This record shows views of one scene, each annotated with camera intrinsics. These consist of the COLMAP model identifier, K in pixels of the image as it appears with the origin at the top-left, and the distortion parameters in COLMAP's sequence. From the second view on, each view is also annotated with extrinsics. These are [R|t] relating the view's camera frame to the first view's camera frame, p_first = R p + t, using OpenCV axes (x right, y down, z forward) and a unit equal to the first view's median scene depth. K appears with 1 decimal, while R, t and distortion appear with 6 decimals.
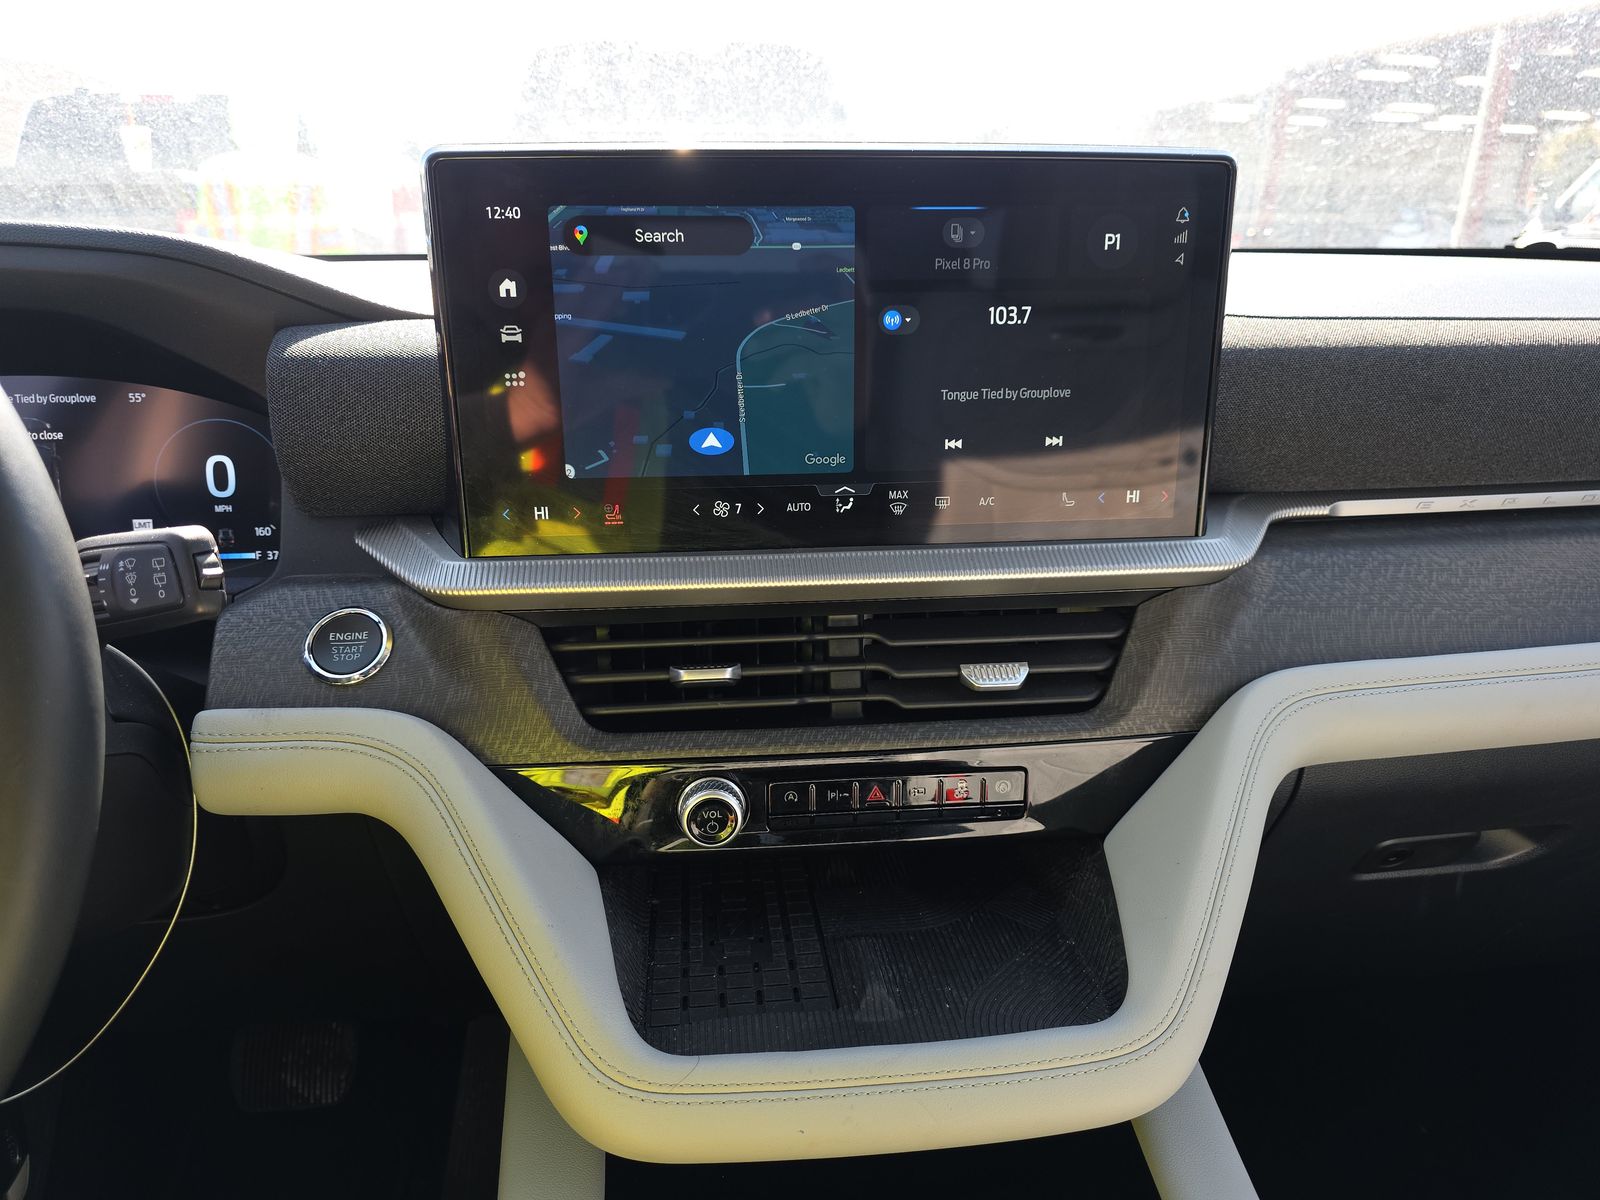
lens RADIAL K [[1069.2, 0, 792.8], [0, 1069.2, 590.9], [0, 0, 1]] dist [0.037782, -0.050566]
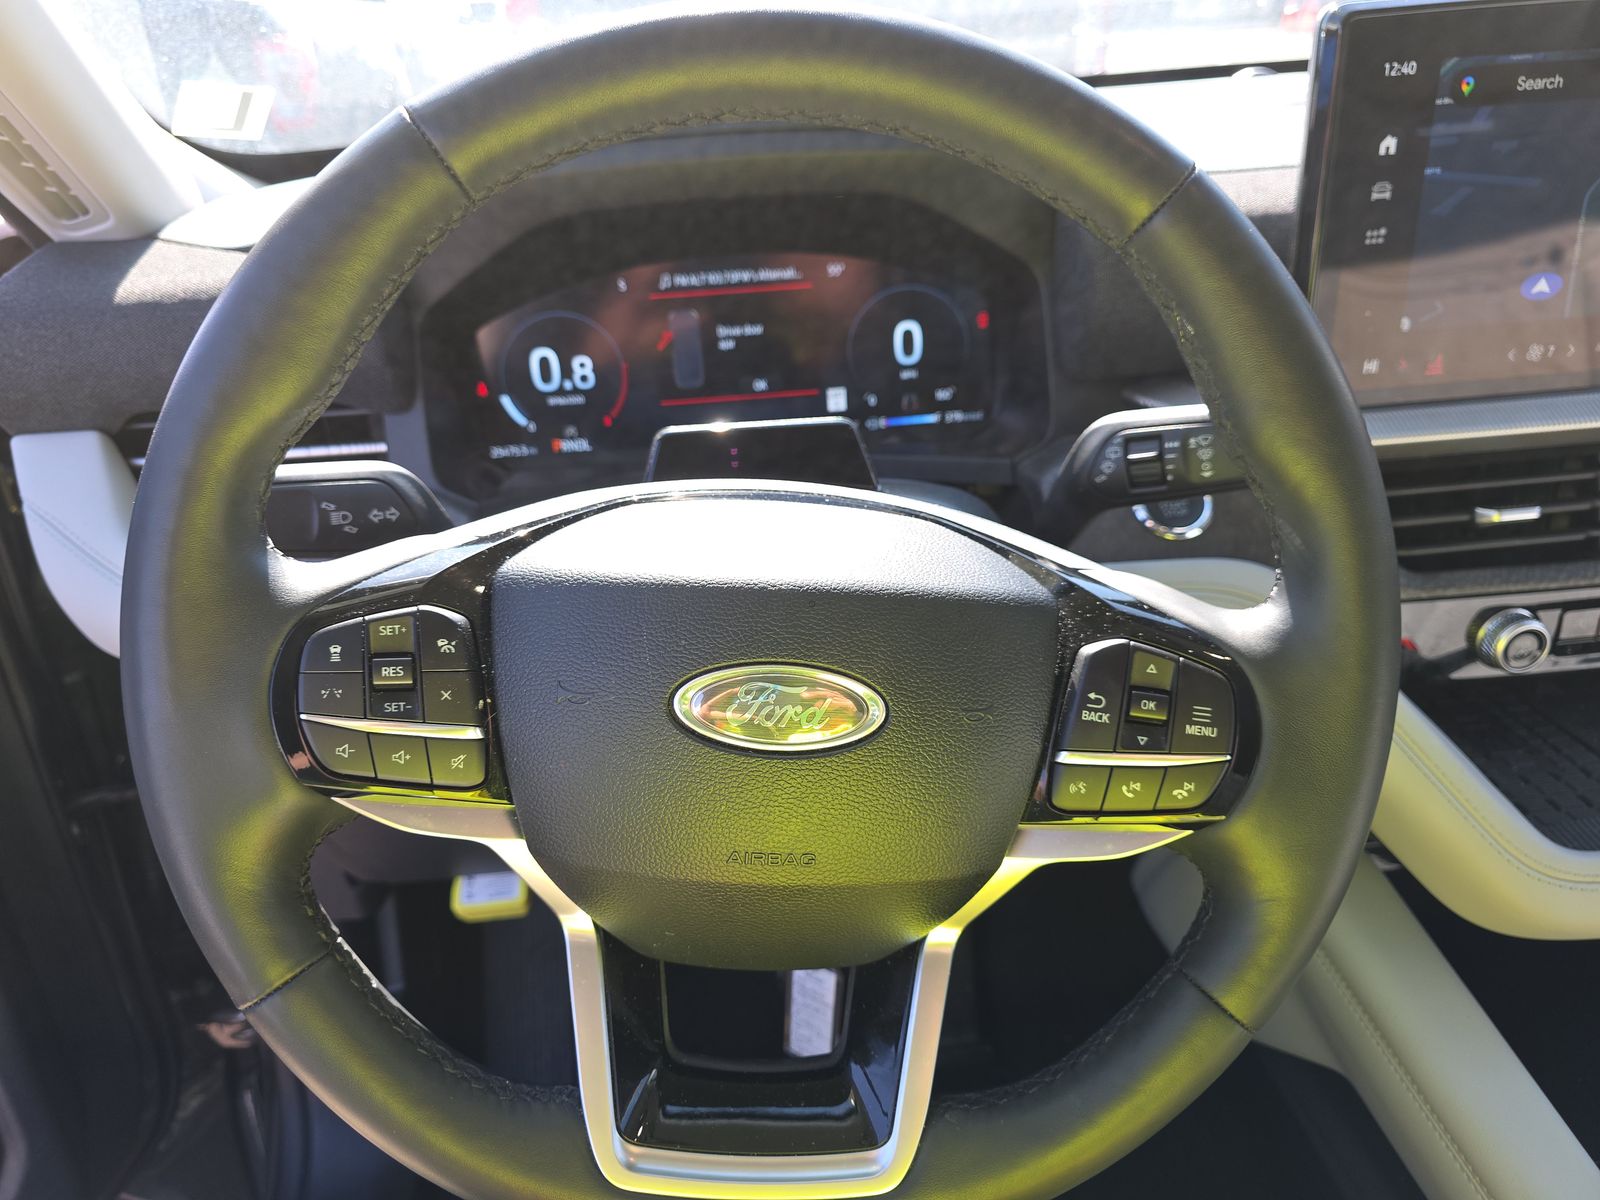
lens RADIAL K [[1069.2, 0, 792.8], [0, 1069.2, 590.9], [0, 0, 1]] dist [0.037782, -0.050566]
pose [[0.996669, -0.037058, -0.072643, -0.767369], [0.048475, 0.985546, 0.162322, -0.058002], [0.065577, -0.165303, 0.984060, -0.112373]]
